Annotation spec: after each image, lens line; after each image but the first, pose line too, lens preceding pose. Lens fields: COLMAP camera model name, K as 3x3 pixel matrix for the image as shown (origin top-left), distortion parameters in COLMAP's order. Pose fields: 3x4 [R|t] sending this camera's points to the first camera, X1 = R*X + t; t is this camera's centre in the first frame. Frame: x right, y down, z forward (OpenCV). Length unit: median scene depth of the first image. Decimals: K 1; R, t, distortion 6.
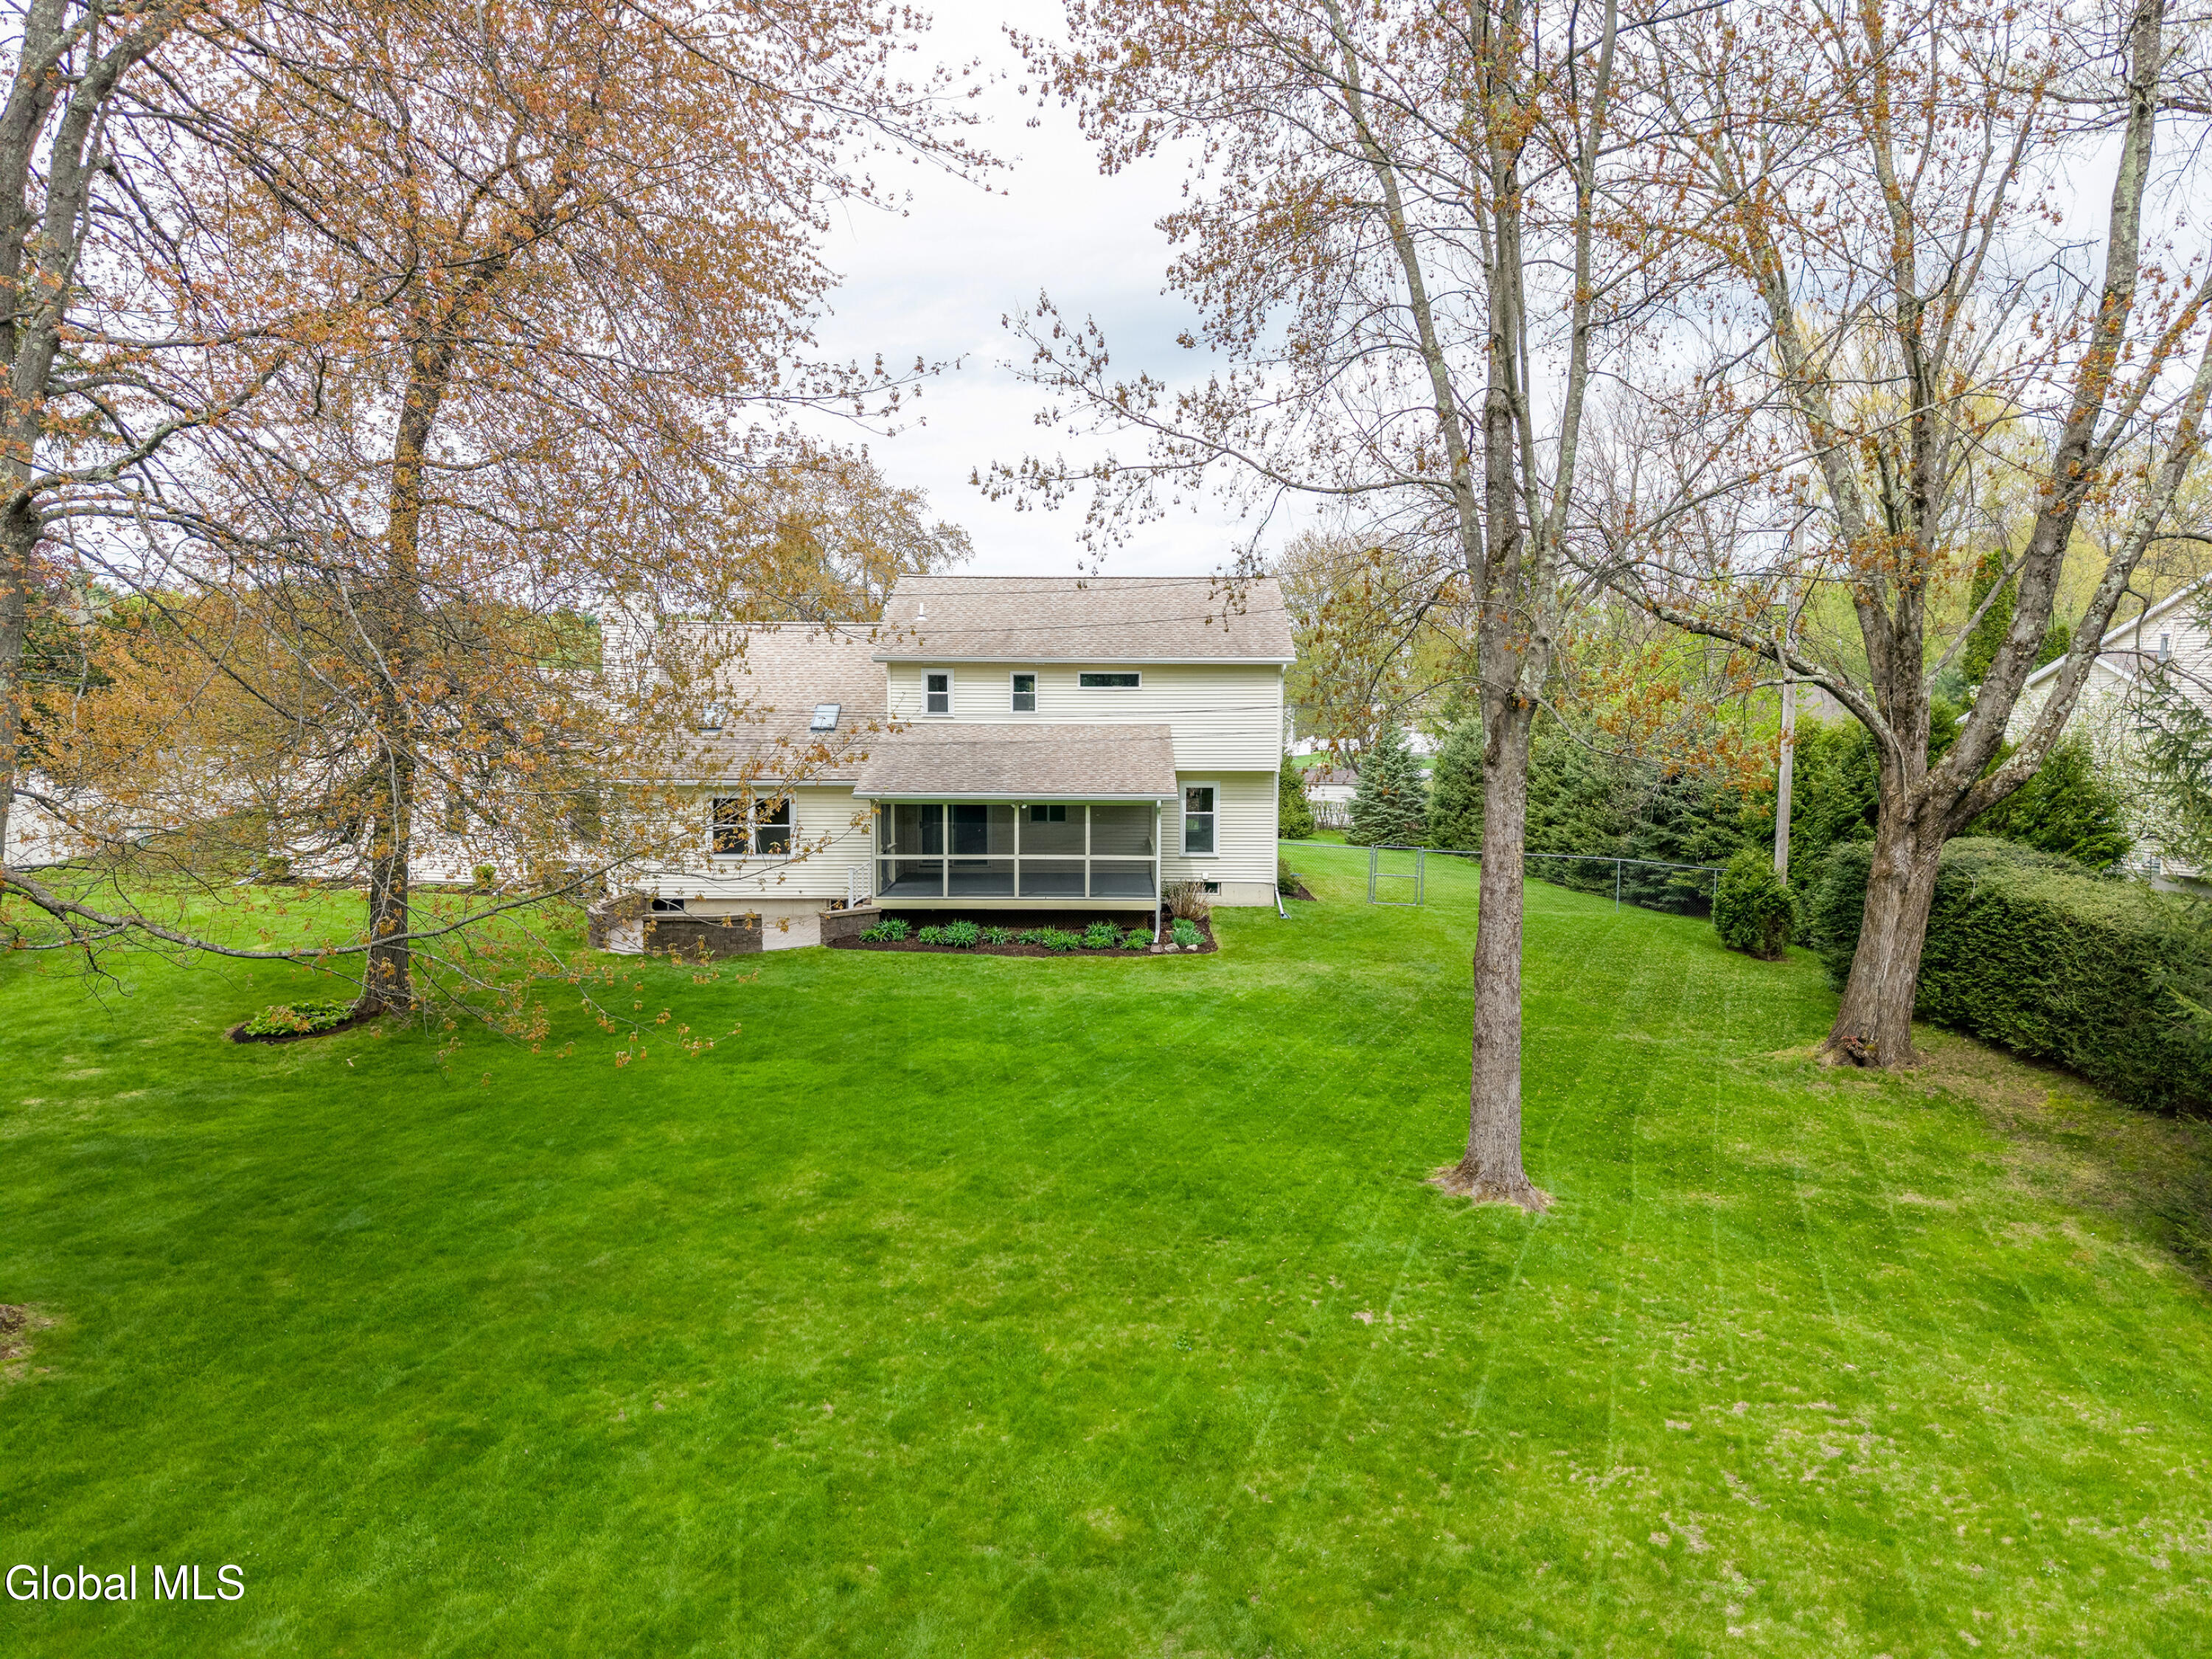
lens RADIAL K [[1465.6, 0, 1106.0], [0, 1465.6, 829.5], [0, 0, 1]] dist [0.008188, -0.006080]
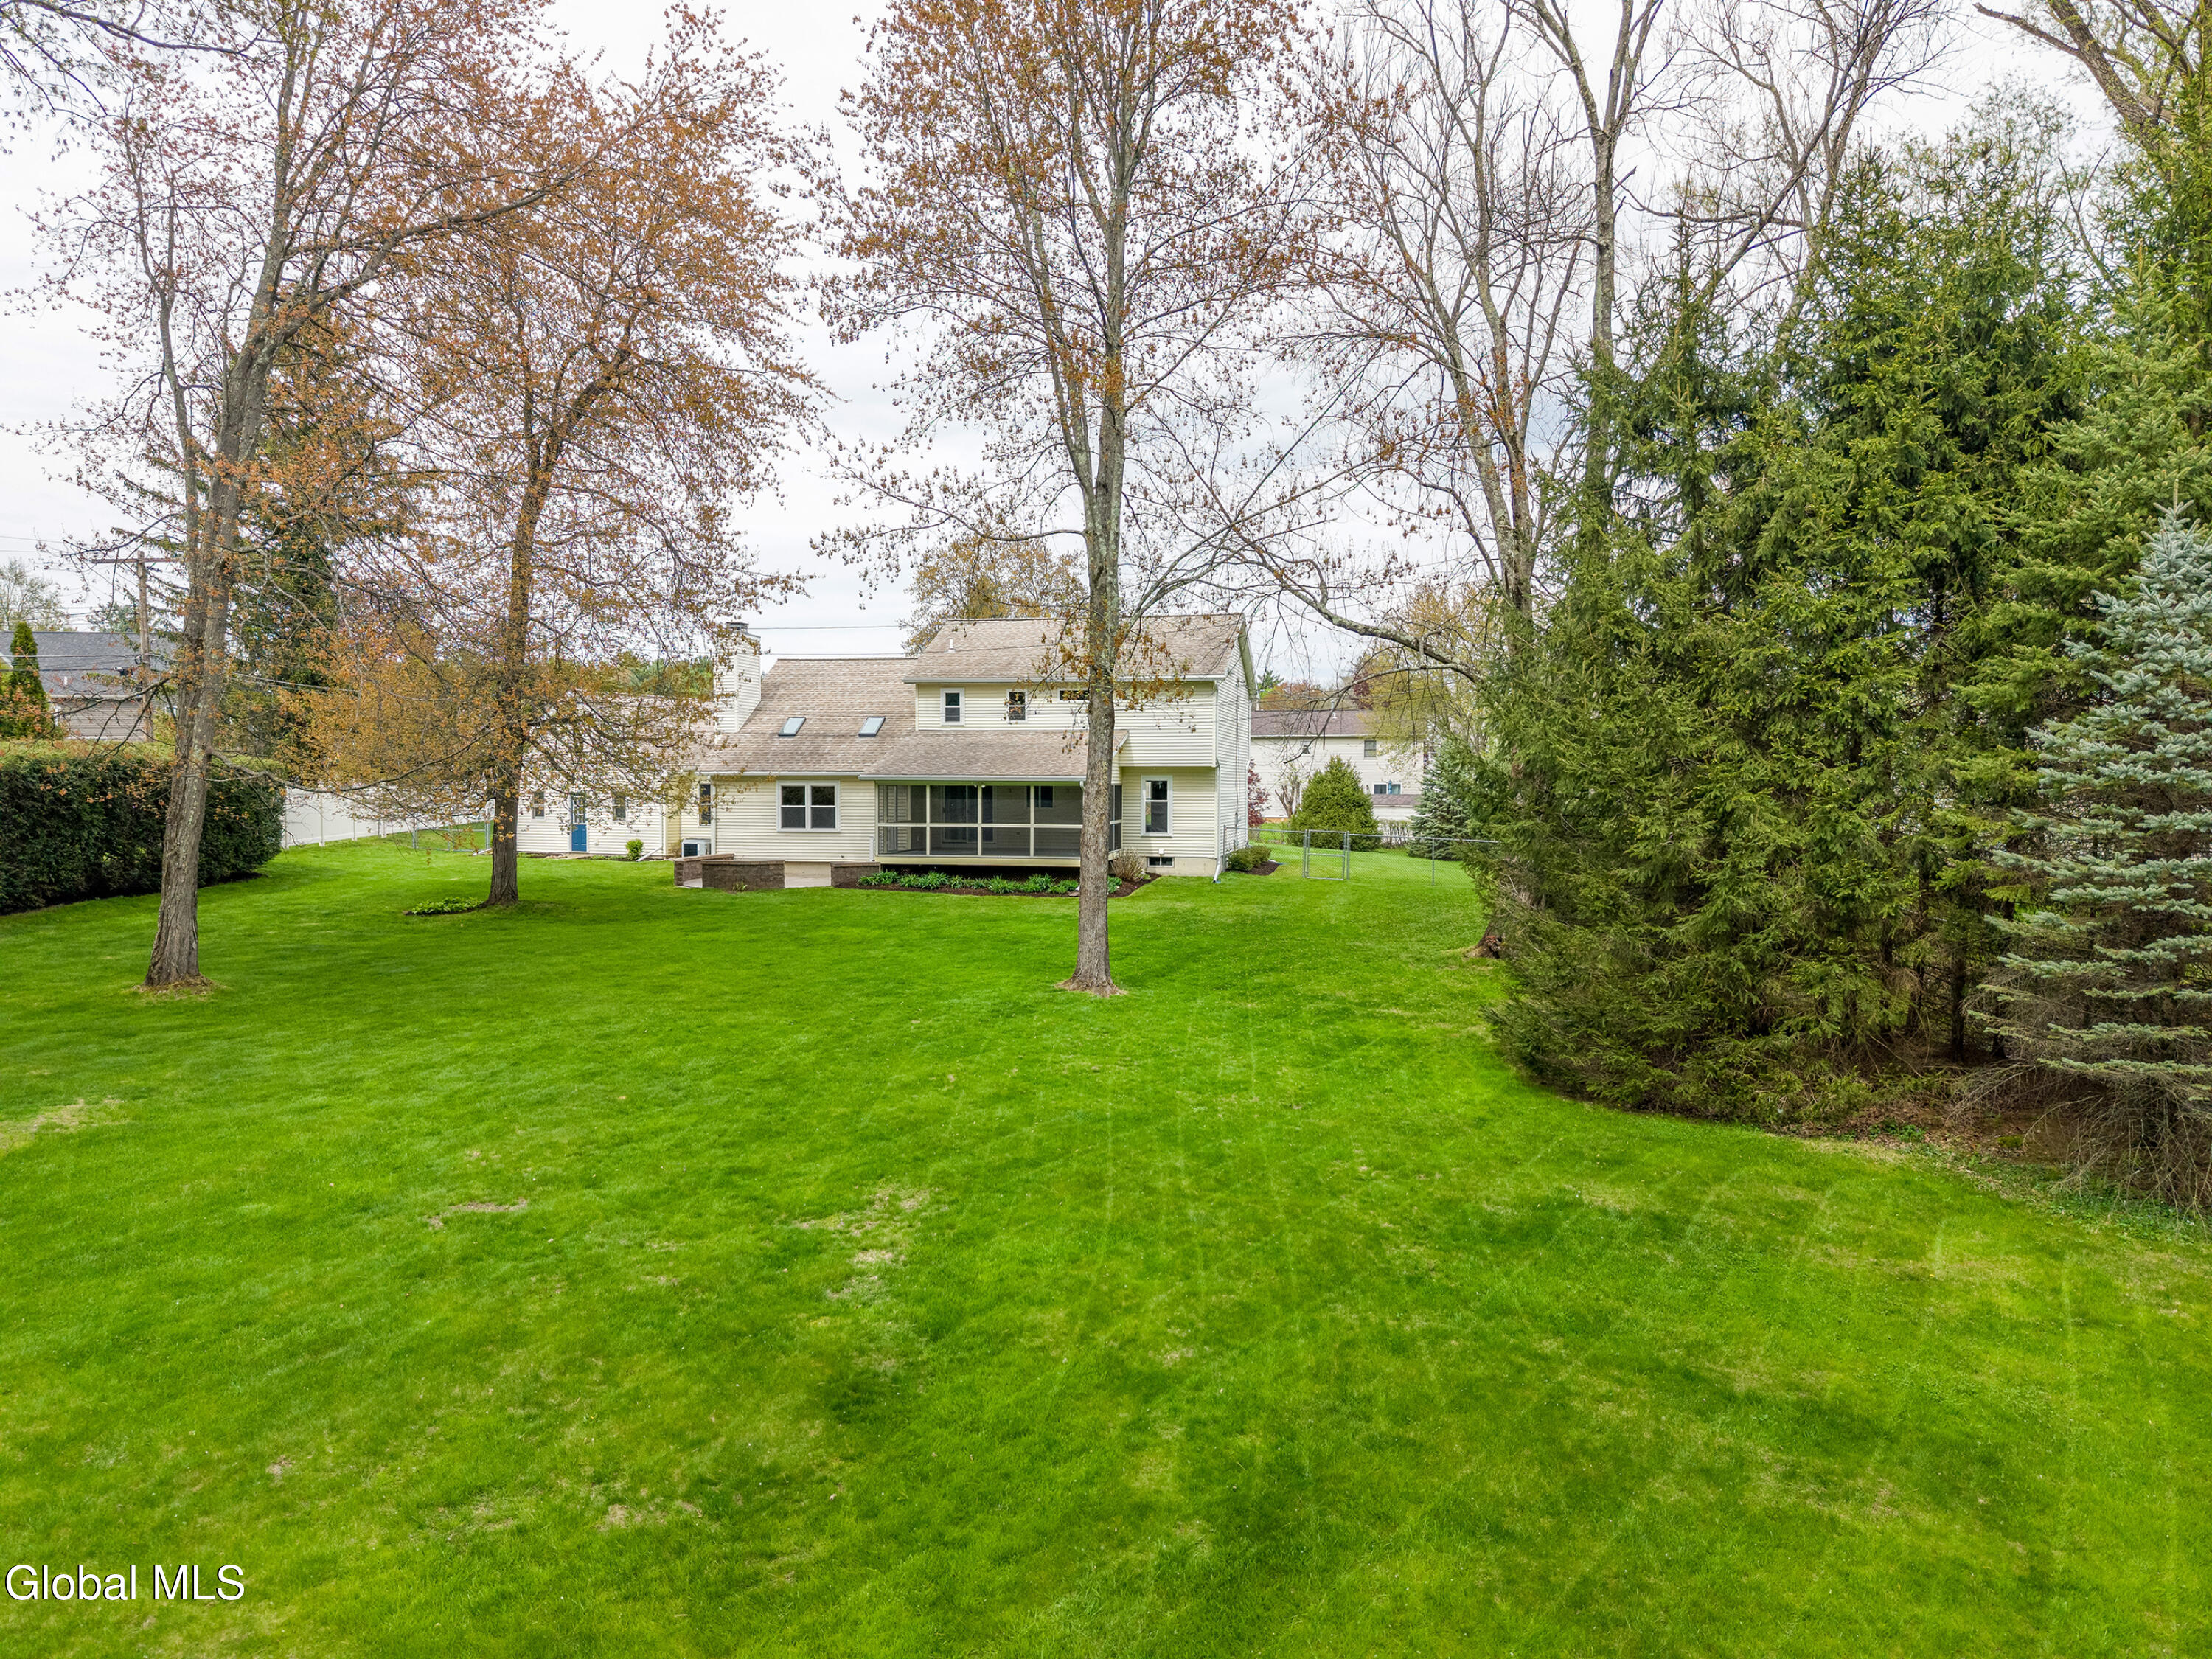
lens RADIAL K [[1465.6, 0, 1106.0], [0, 1465.6, 829.5], [0, 0, 1]] dist [0.008188, -0.006080]
pose [[0.979775, 0.005432, -0.200030, 0.302536], [-0.014327, 0.998970, -0.043046, 0.074954], [0.199590, 0.045041, 0.978844, -0.255996]]
